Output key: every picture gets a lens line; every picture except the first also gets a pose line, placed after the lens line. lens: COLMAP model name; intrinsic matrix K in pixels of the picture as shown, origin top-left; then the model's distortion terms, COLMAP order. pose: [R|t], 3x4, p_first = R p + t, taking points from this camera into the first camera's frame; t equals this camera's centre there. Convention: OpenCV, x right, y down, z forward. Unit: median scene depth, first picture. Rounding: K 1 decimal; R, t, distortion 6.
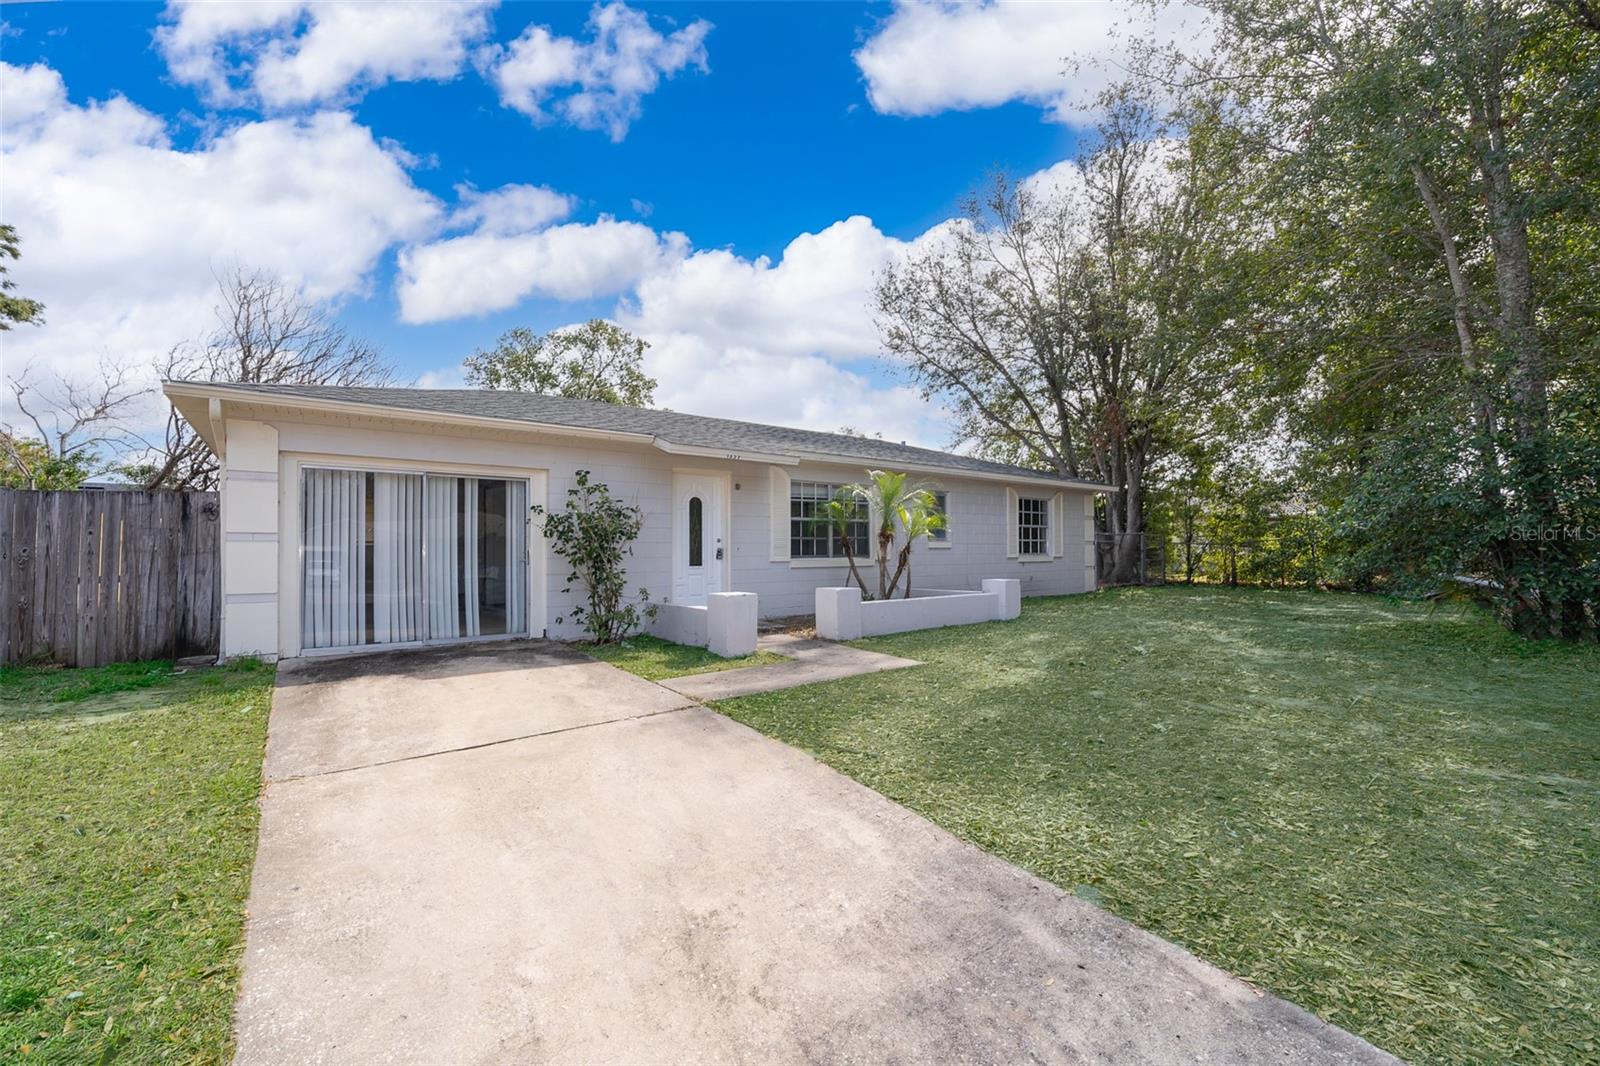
lens RADIAL K [[643.1, 0, 797.4], [0, 643.1, 562.7], [0, 0, 1]] dist [-0.000970, -0.000130]
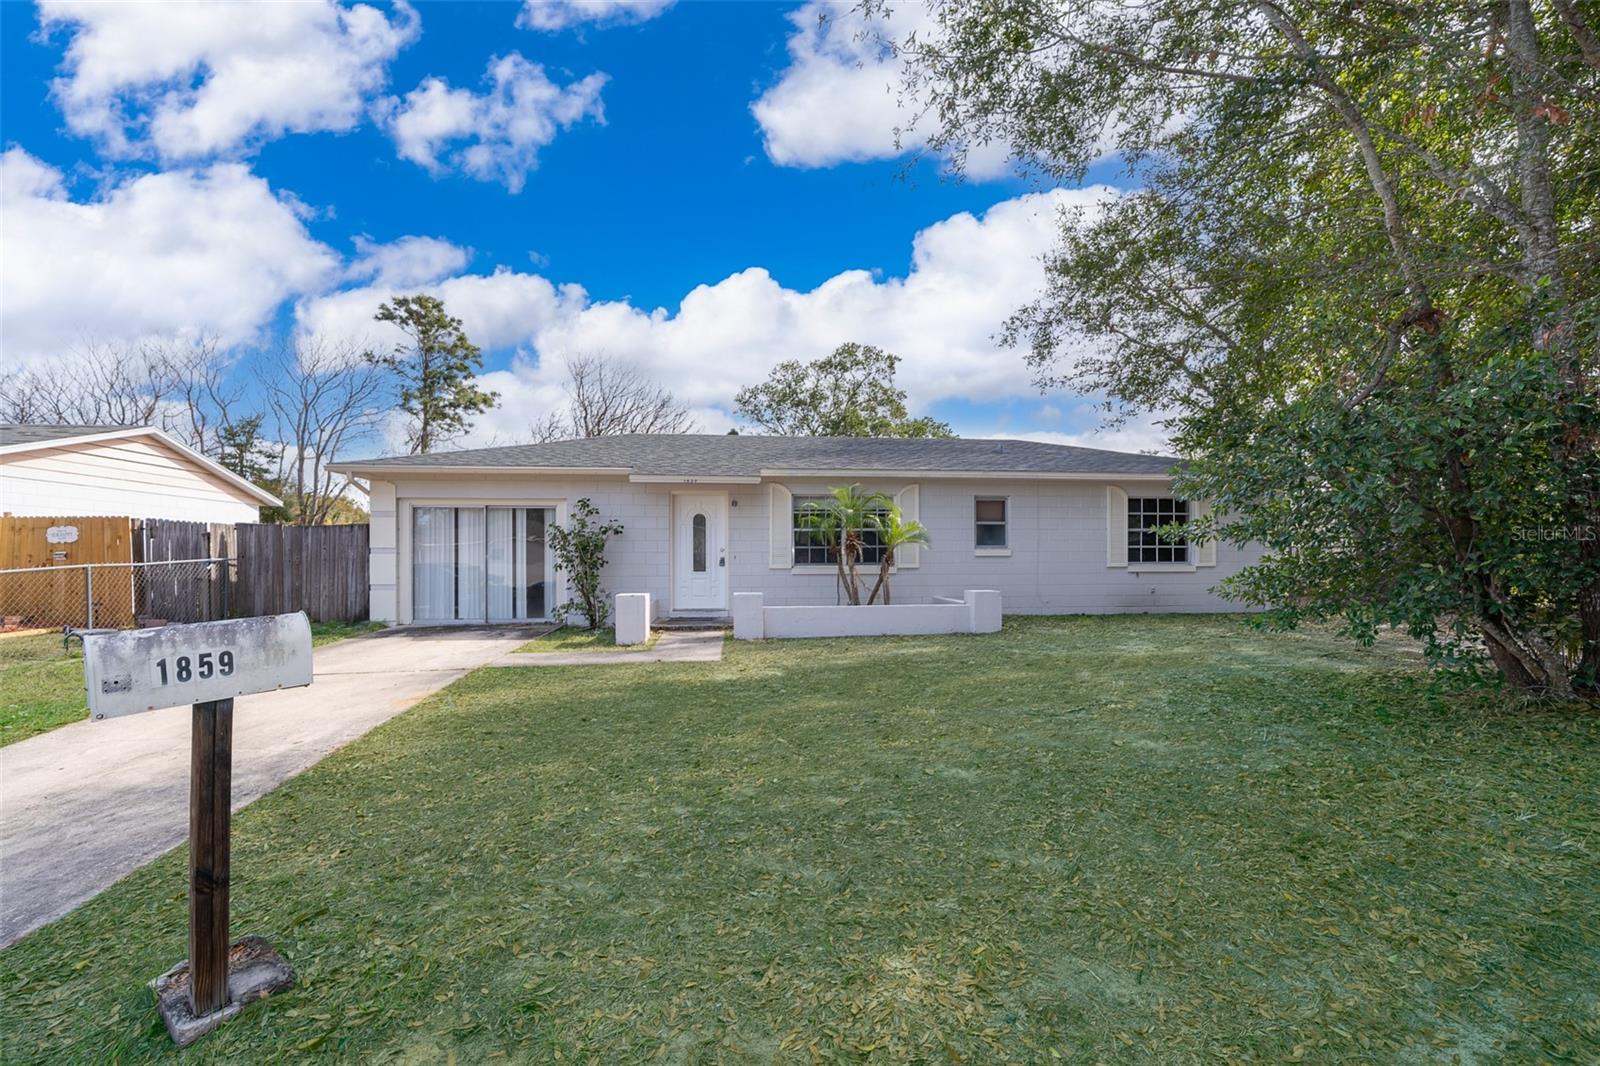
lens RADIAL K [[643.1, 0, 797.4], [0, 643.1, 562.7], [0, 0, 1]] dist [-0.000970, -0.000130]
pose [[0.878077, 0.006463, -0.478476, 0.536593], [-0.009688, 0.999944, -0.004273, -0.007070], [0.478422, 0.008388, 0.878090, 0.025118]]
